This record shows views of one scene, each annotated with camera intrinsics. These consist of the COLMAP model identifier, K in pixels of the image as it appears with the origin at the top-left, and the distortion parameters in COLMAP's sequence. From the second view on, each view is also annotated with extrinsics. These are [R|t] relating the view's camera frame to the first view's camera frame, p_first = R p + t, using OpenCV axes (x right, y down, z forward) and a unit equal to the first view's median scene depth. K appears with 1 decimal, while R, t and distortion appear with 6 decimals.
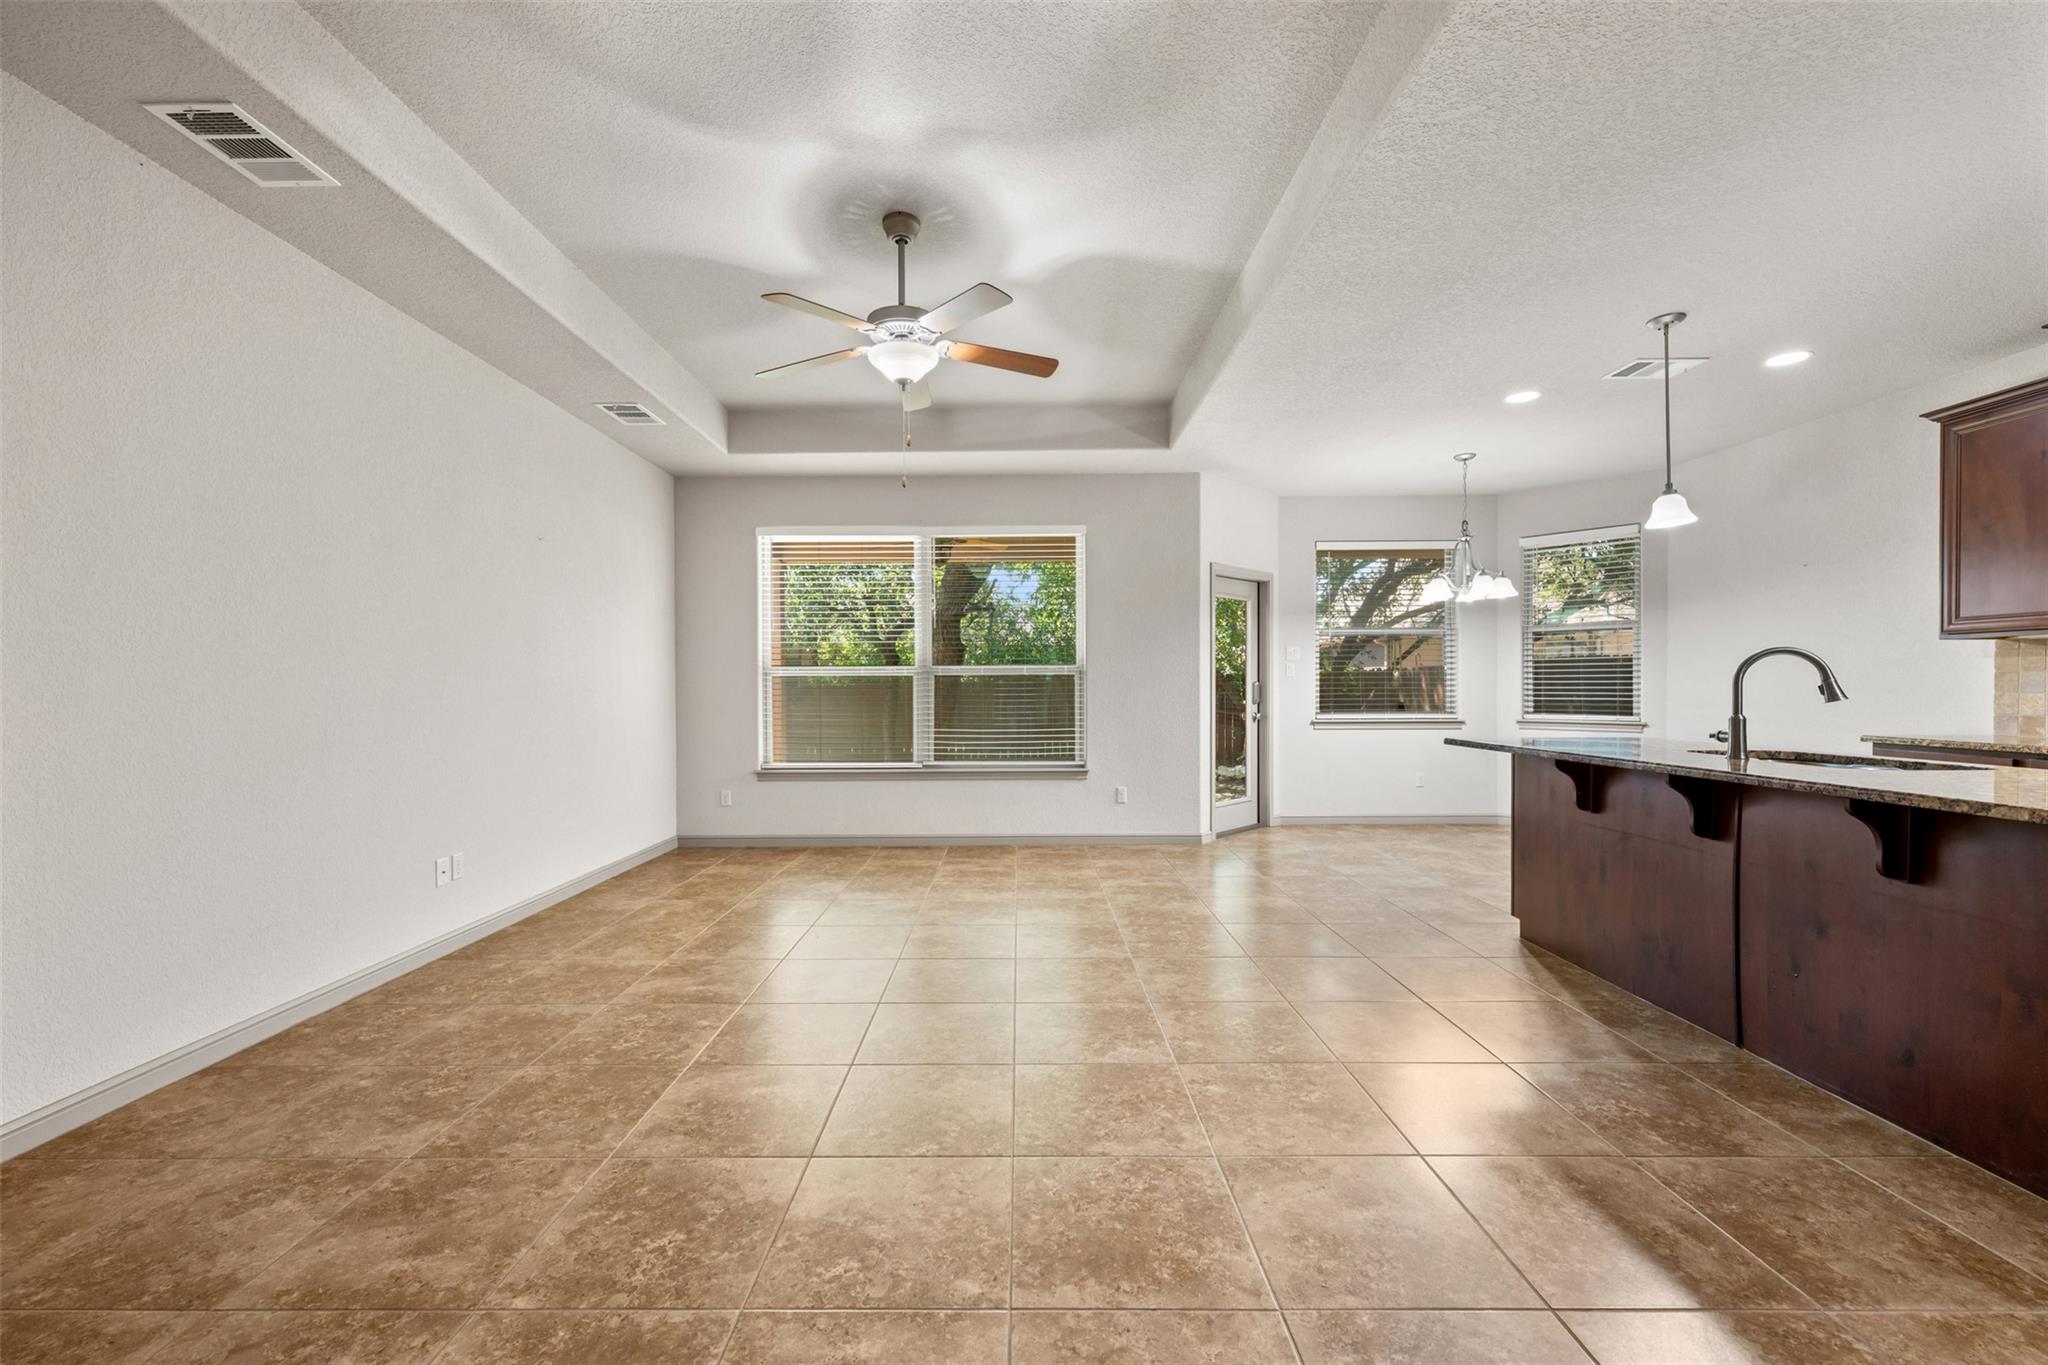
lens RADIAL K [[813.4, 0, 1022.1], [0, 813.4, 692.0], [0, 0, 1]] dist [-0.000580, -0.000088]
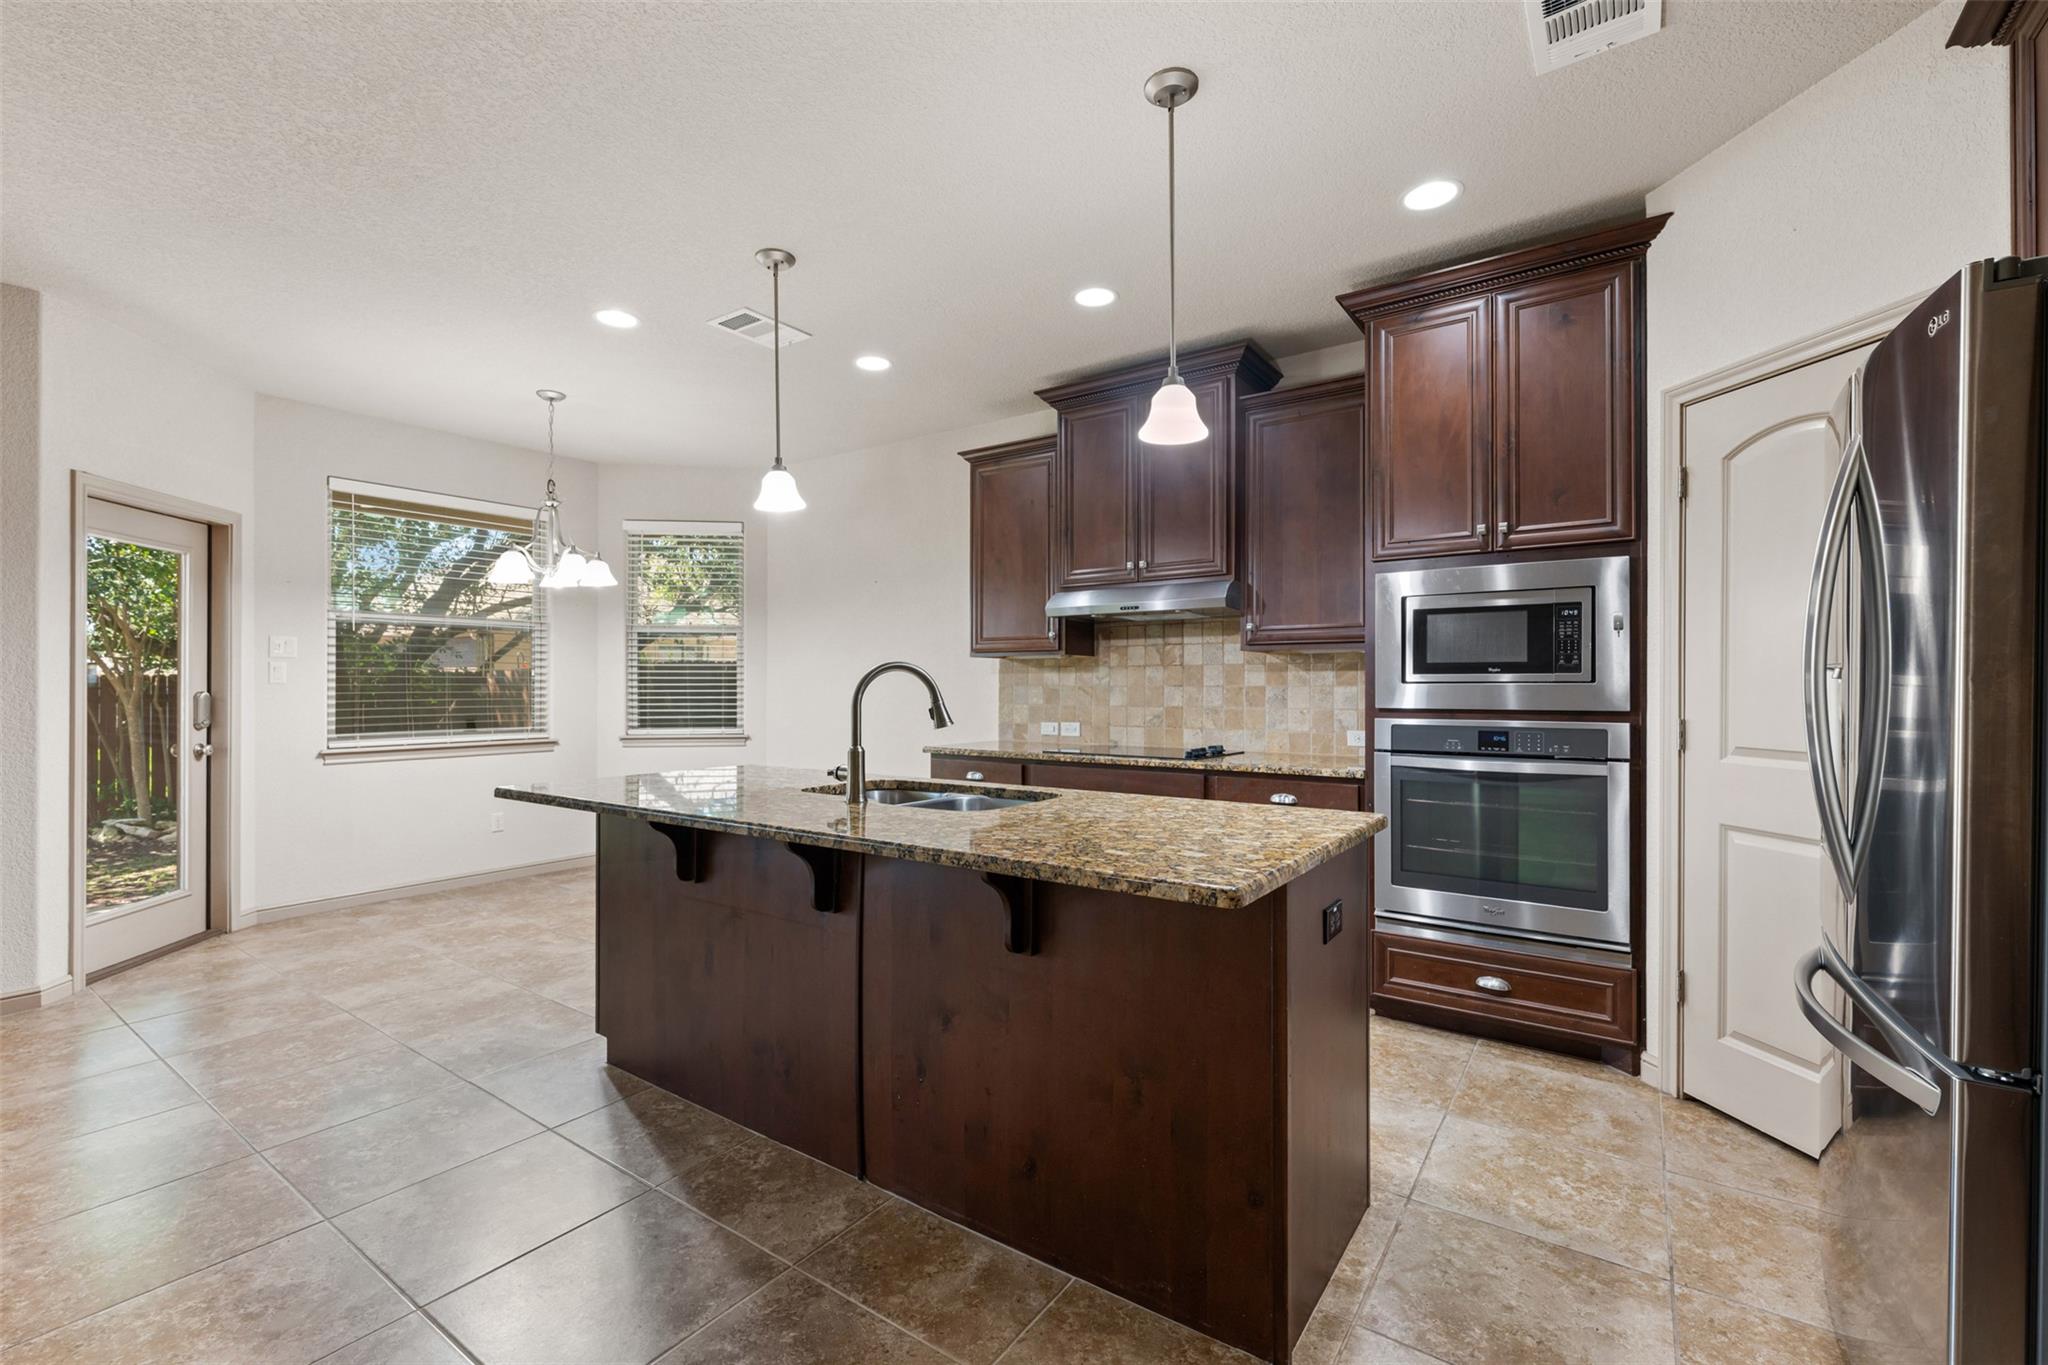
lens RADIAL K [[865.7, 0, 1009.1], [0, 865.7, 681.3], [0, 0, 1]] dist [0.001308, -0.000664]
pose [[0.578171, 0.007879, 0.815877, 0.202186], [0.004306, 0.999910, -0.012707, -0.017015], [-0.815904, 0.010860, 0.578085, 0.284055]]
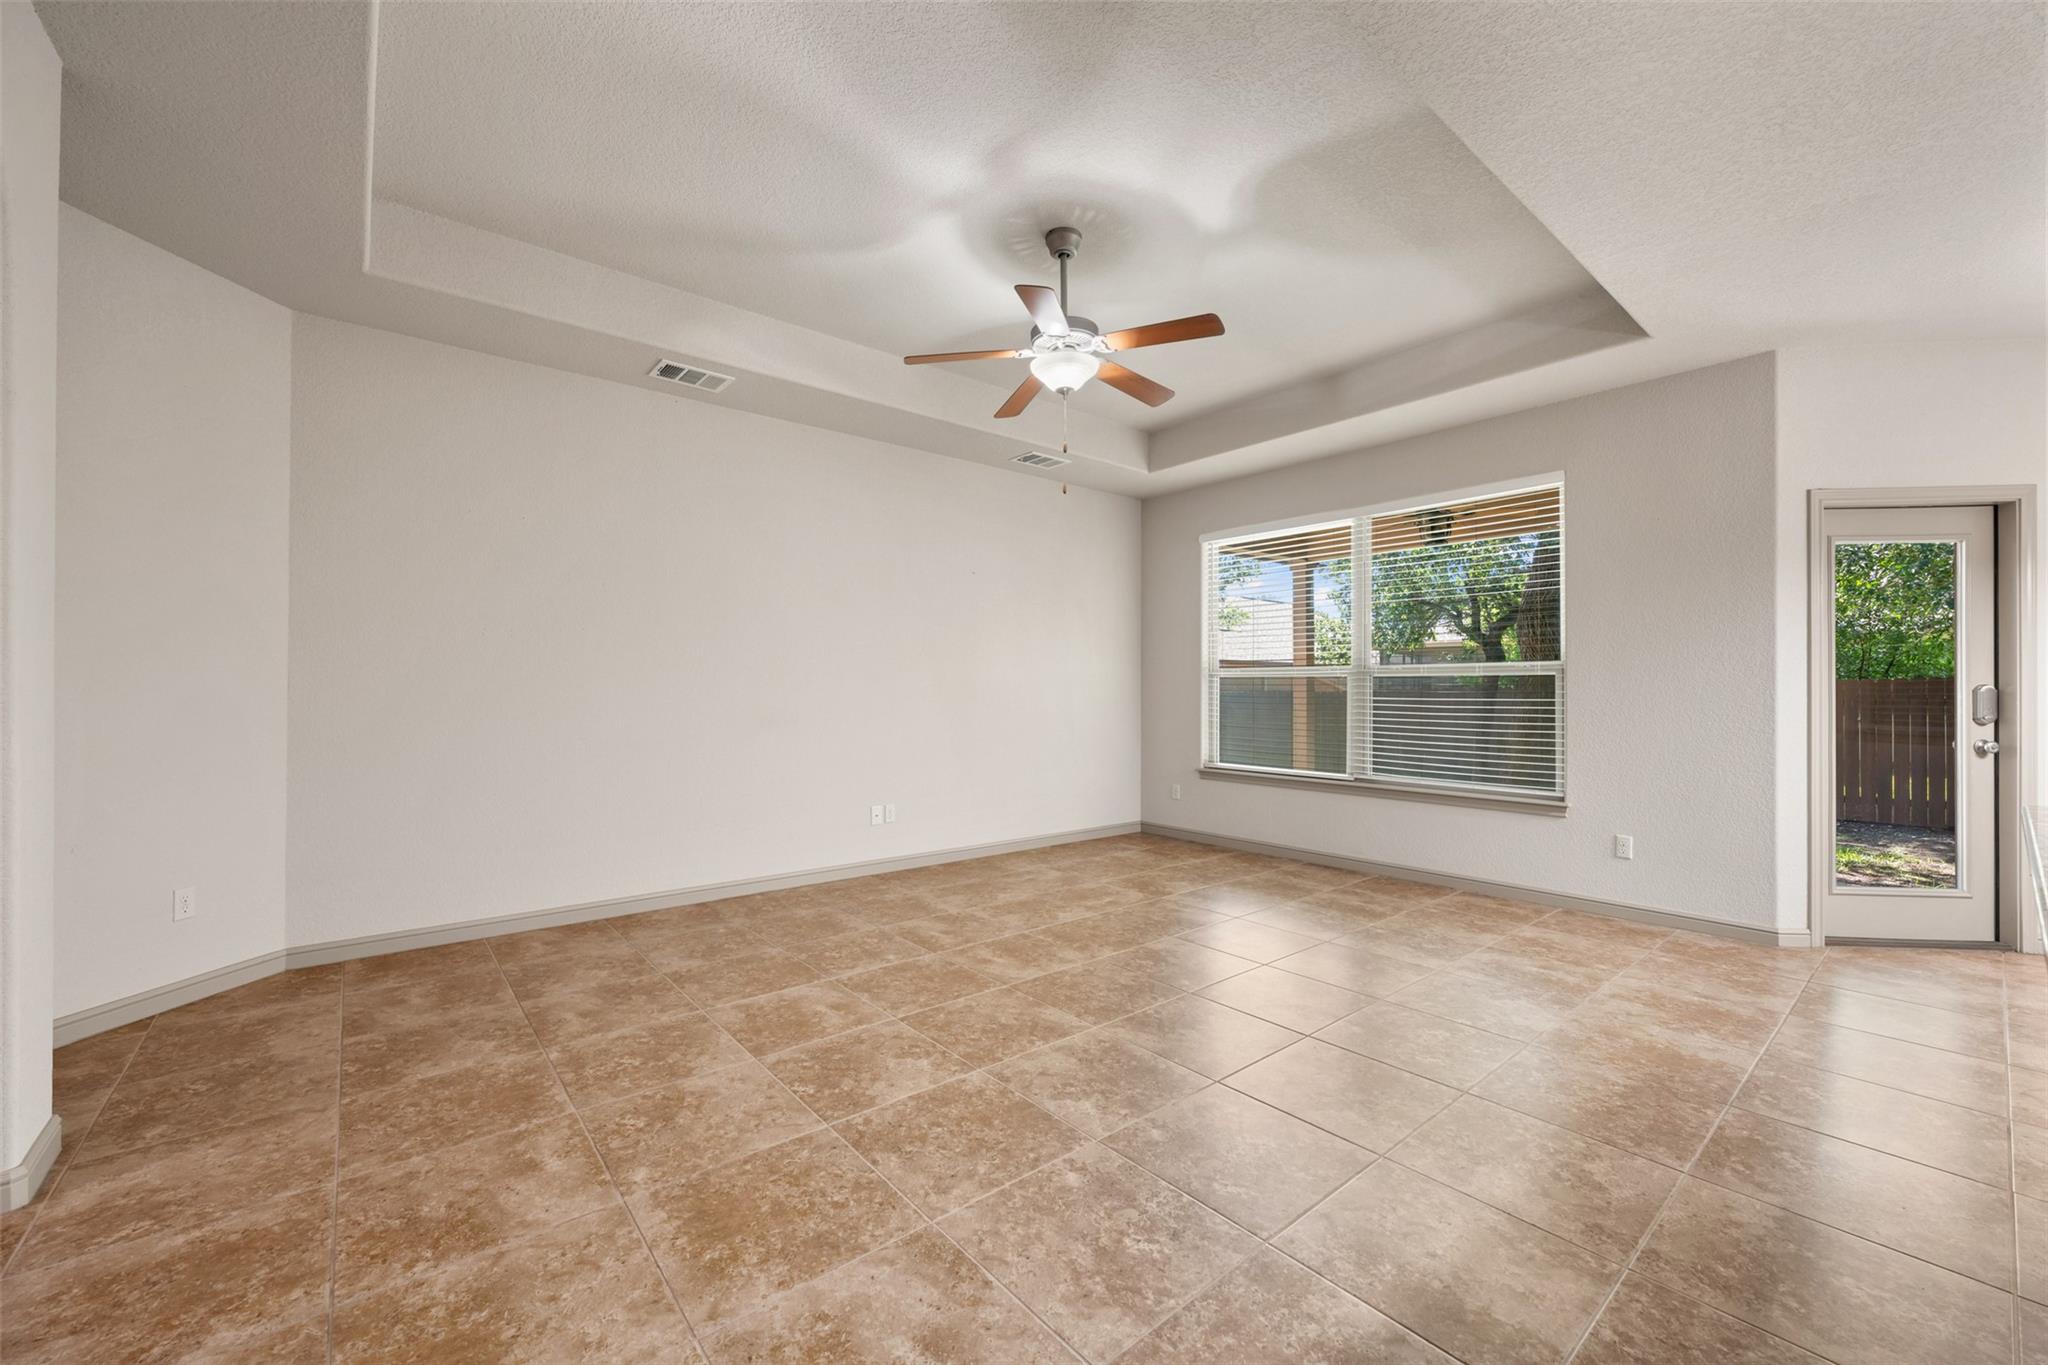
lens RADIAL K [[813.4, 0, 1029.9], [0, 813.4, 677.5], [0, 0, 1]] dist [-0.000580, -0.000088]
pose [[0.644289, -0.002106, -0.764779, 0.518534], [-0.011548, 0.999855, -0.012482, -0.005209], [0.764695, 0.016874, 0.644172, 0.265419]]
